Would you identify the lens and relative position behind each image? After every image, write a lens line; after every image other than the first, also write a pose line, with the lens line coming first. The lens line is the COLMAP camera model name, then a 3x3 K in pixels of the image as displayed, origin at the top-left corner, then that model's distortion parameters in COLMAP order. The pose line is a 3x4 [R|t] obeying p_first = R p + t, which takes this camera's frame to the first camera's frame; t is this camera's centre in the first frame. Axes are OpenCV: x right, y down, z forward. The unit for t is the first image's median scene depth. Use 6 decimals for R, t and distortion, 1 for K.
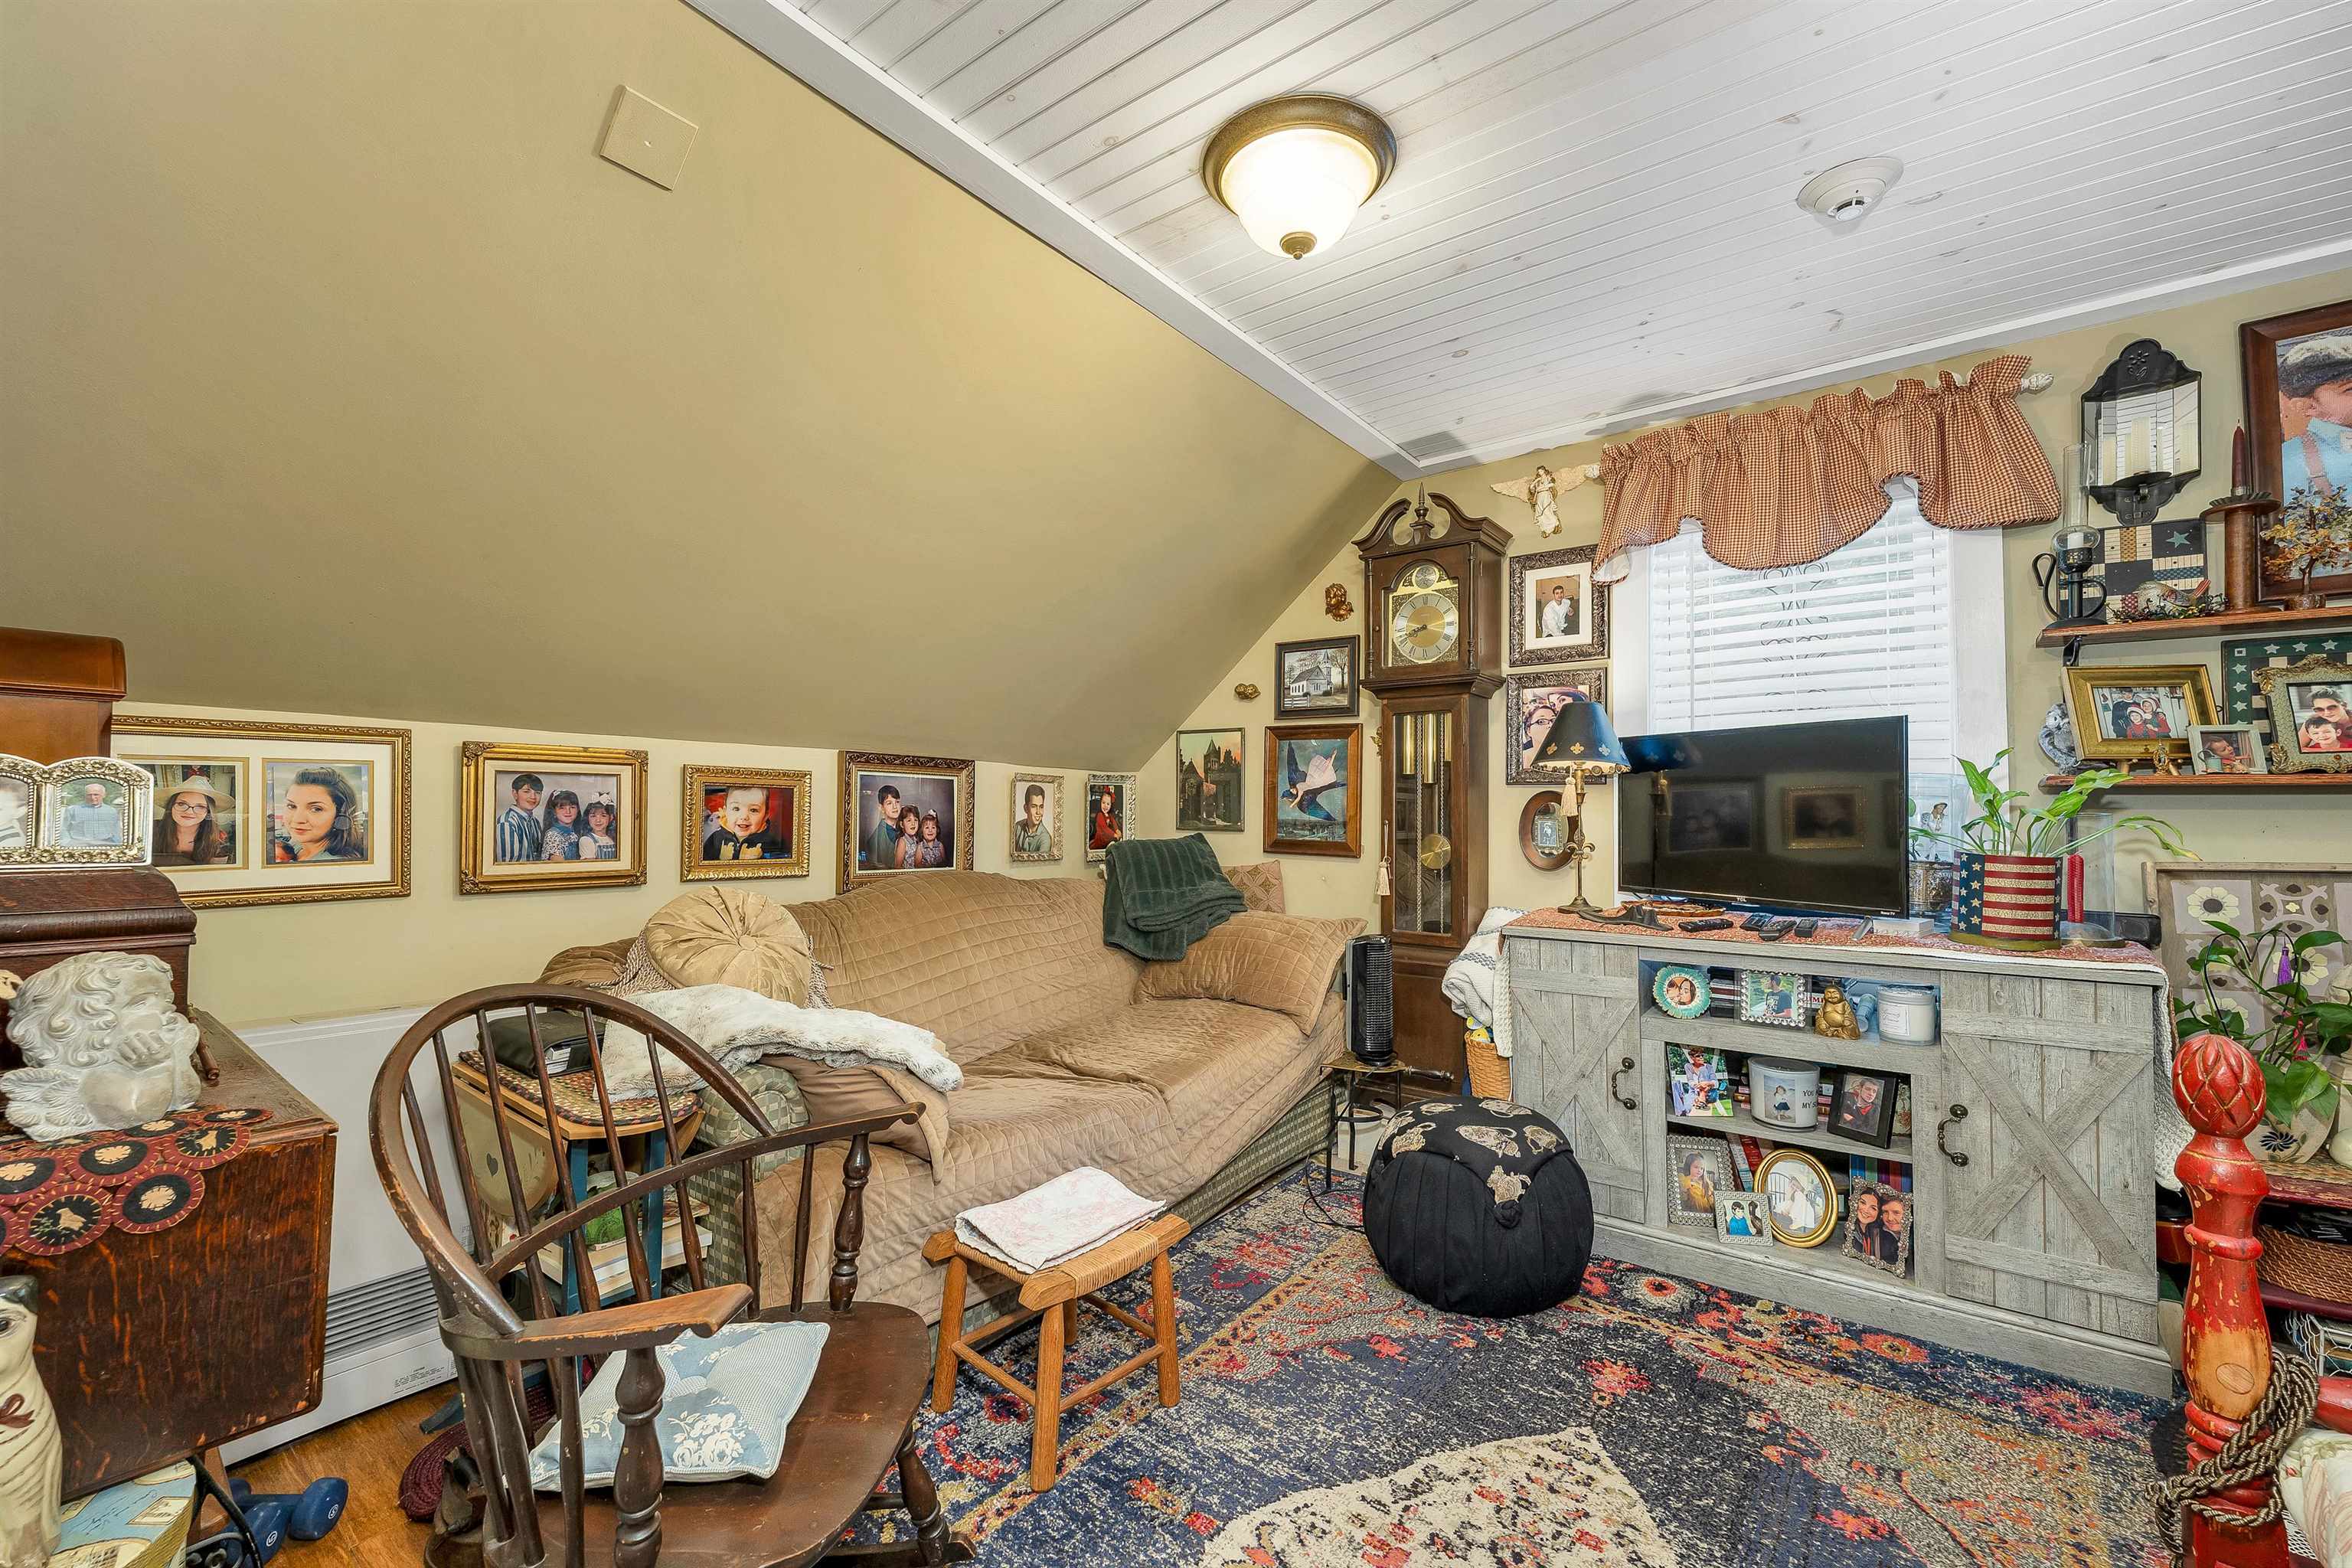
lens RADIAL K [[986.9, 0, 1175.1], [0, 986.9, 797.8], [0, 0, 1]] dist [0.002084, 0.000374]
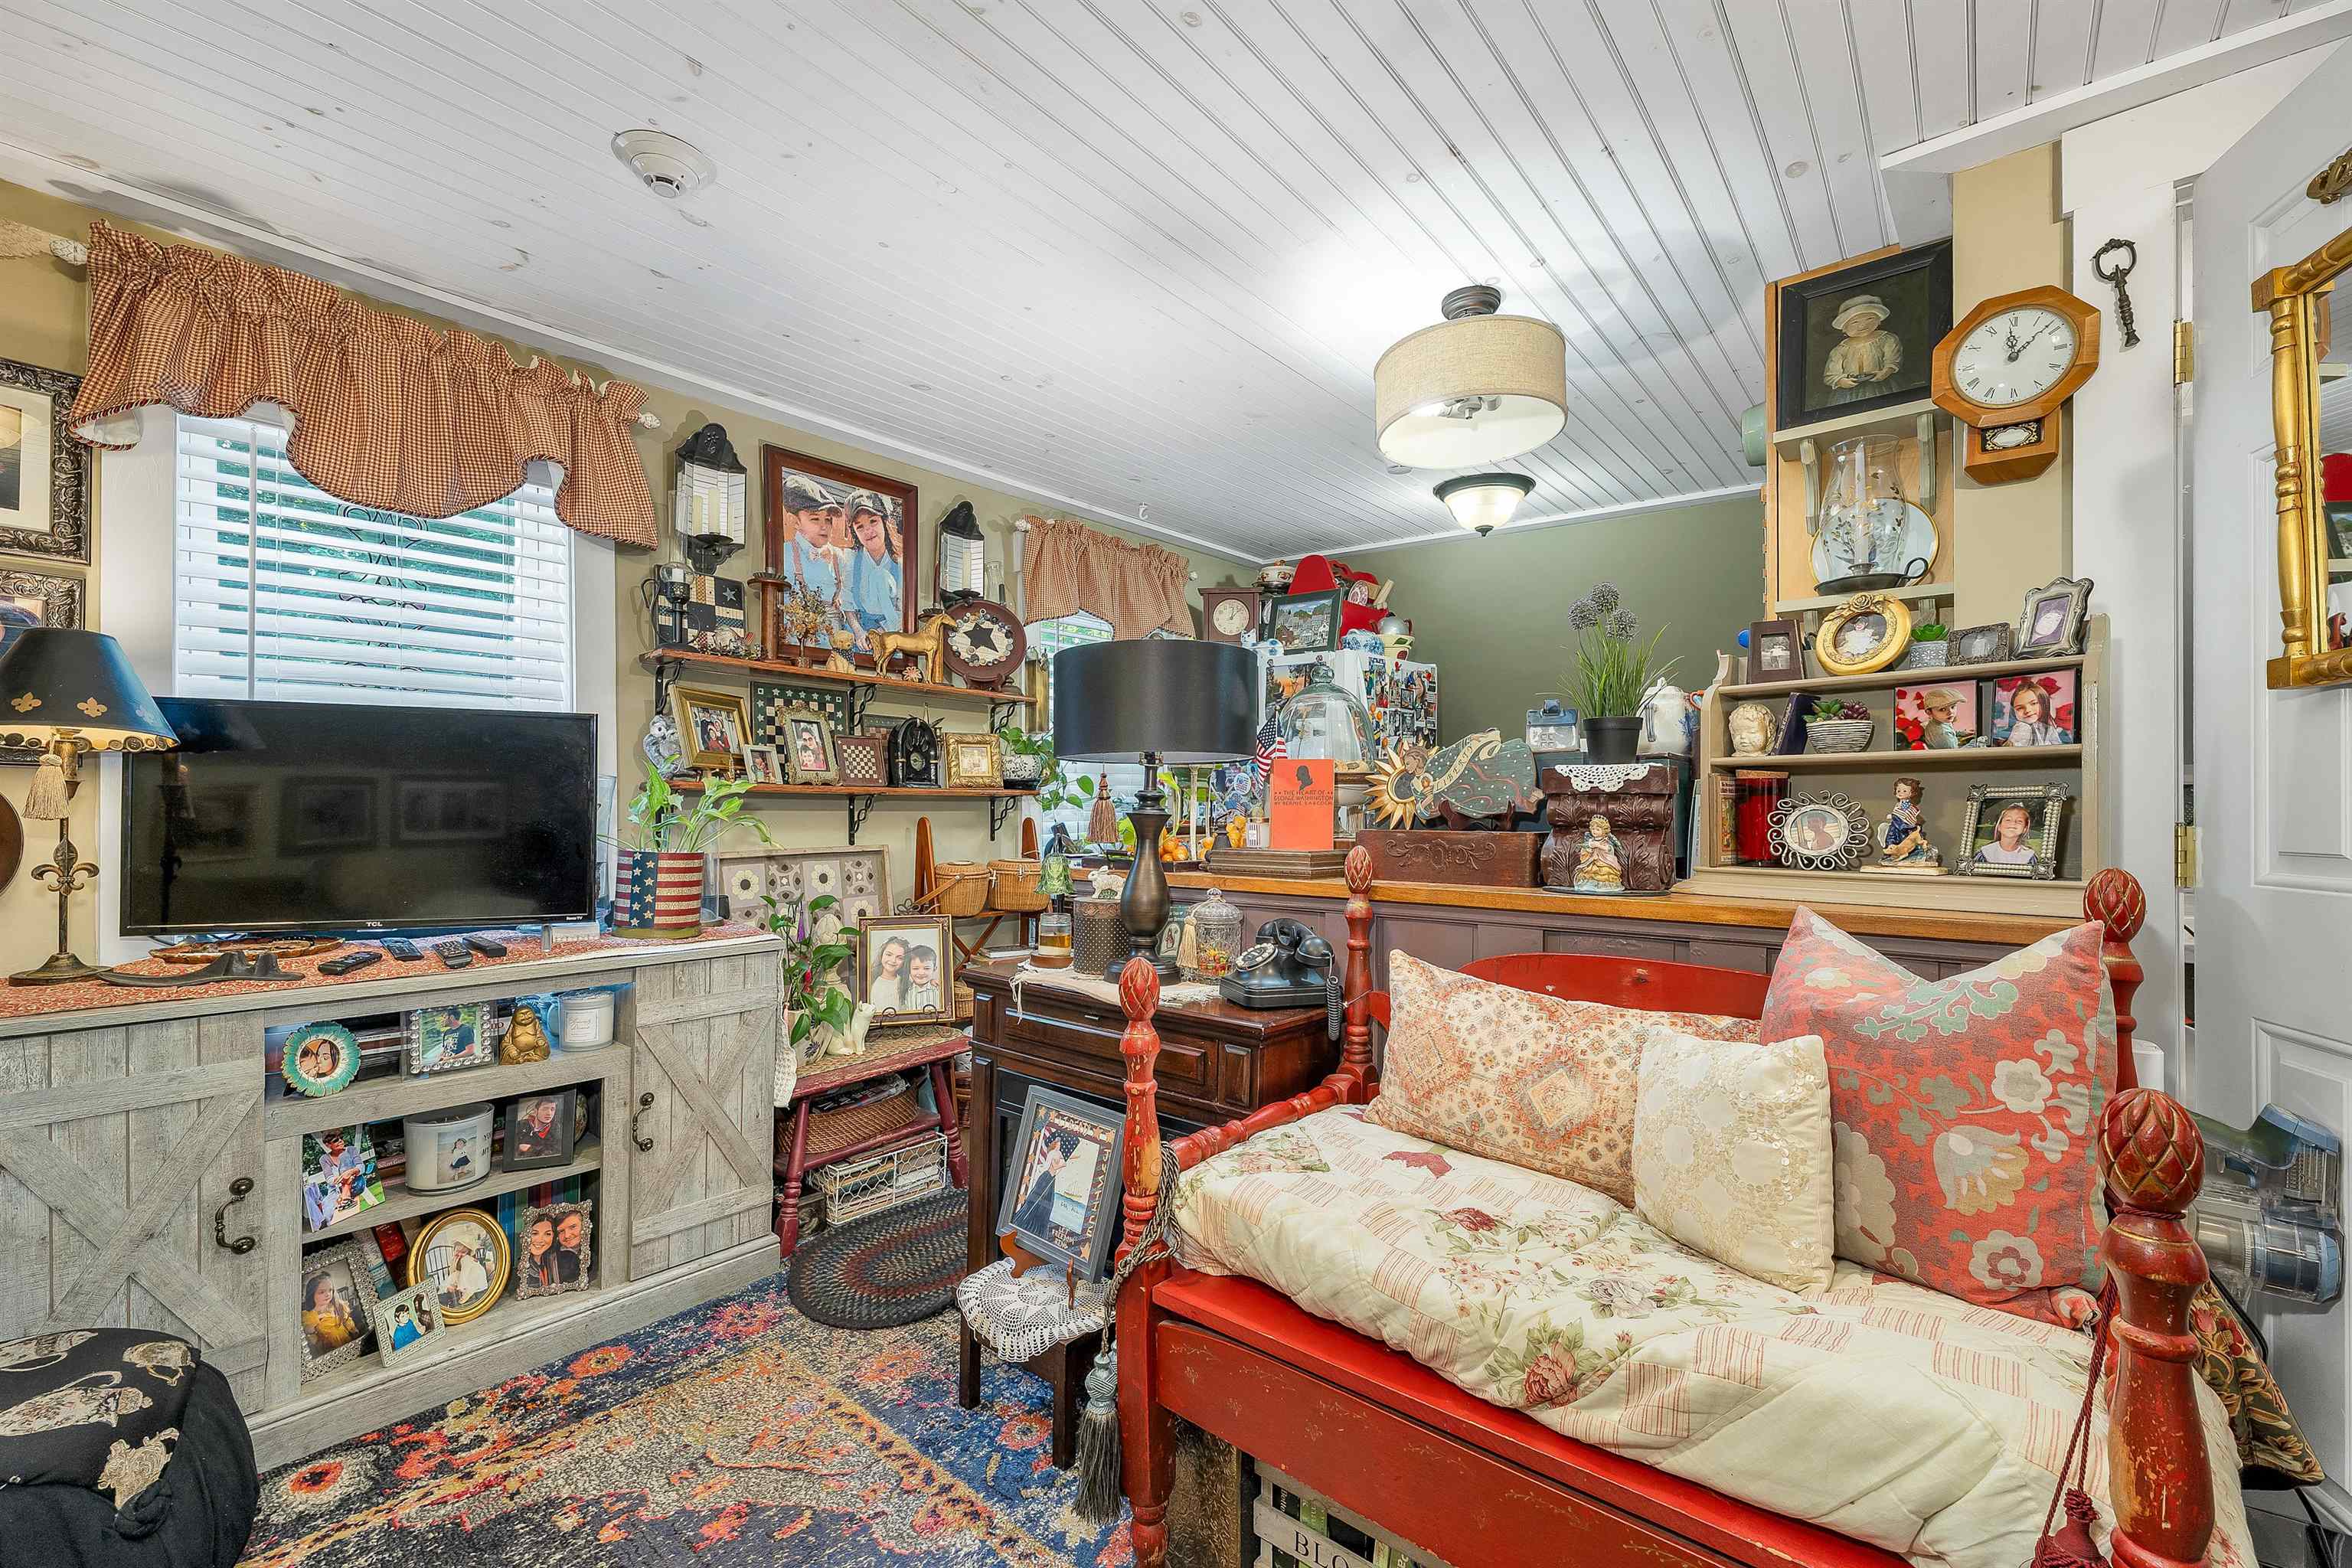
lens RADIAL K [[986.9, 0, 1192.0], [0, 986.9, 811.8], [0, 0, 1]] dist [0.002084, 0.000374]
pose [[0.025635, -0.001416, 0.999670, -0.219448], [-0.016592, 0.999861, 0.001842, 0.001731], [-0.999534, -0.016634, 0.025608, 0.374220]]
